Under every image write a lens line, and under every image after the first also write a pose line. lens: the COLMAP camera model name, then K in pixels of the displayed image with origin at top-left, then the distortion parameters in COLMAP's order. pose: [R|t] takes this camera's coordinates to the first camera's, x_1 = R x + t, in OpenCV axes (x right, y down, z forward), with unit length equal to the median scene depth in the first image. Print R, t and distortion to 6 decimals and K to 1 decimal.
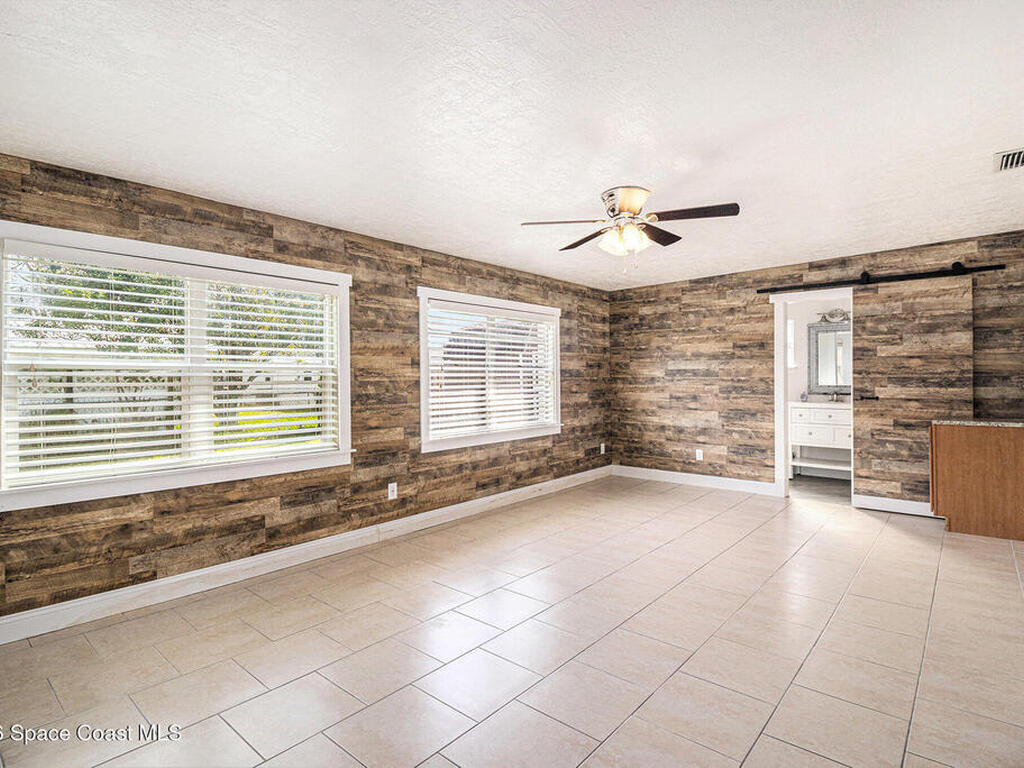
lens RADIAL K [[541.6, 0, 511.4], [0, 541.6, 380.0], [0, 0, 1]] dist [-0.006568, -0.006697]
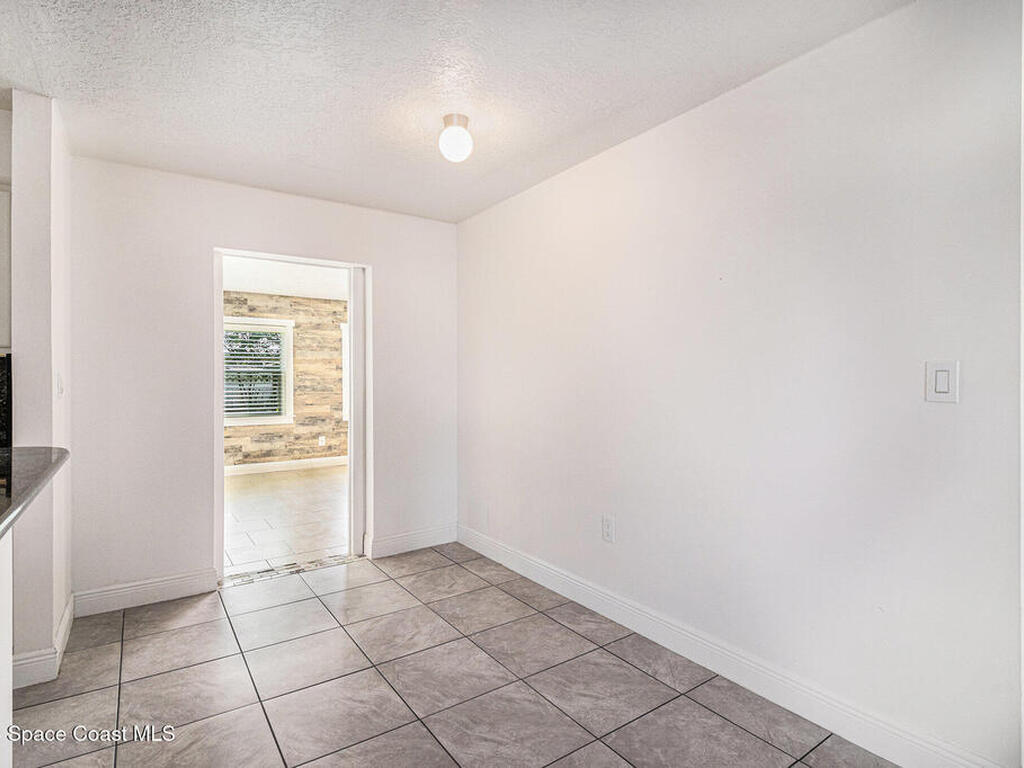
lens RADIAL K [[541.6, 0, 507.2], [0, 541.6, 382.1], [0, 0, 1]] dist [-0.006568, -0.006697]
pose [[0.965570, 0.014525, -0.259737, 0.841401], [-0.012131, 0.999868, 0.010820, -0.012612], [0.259860, -0.007296, 0.965619, -0.556661]]
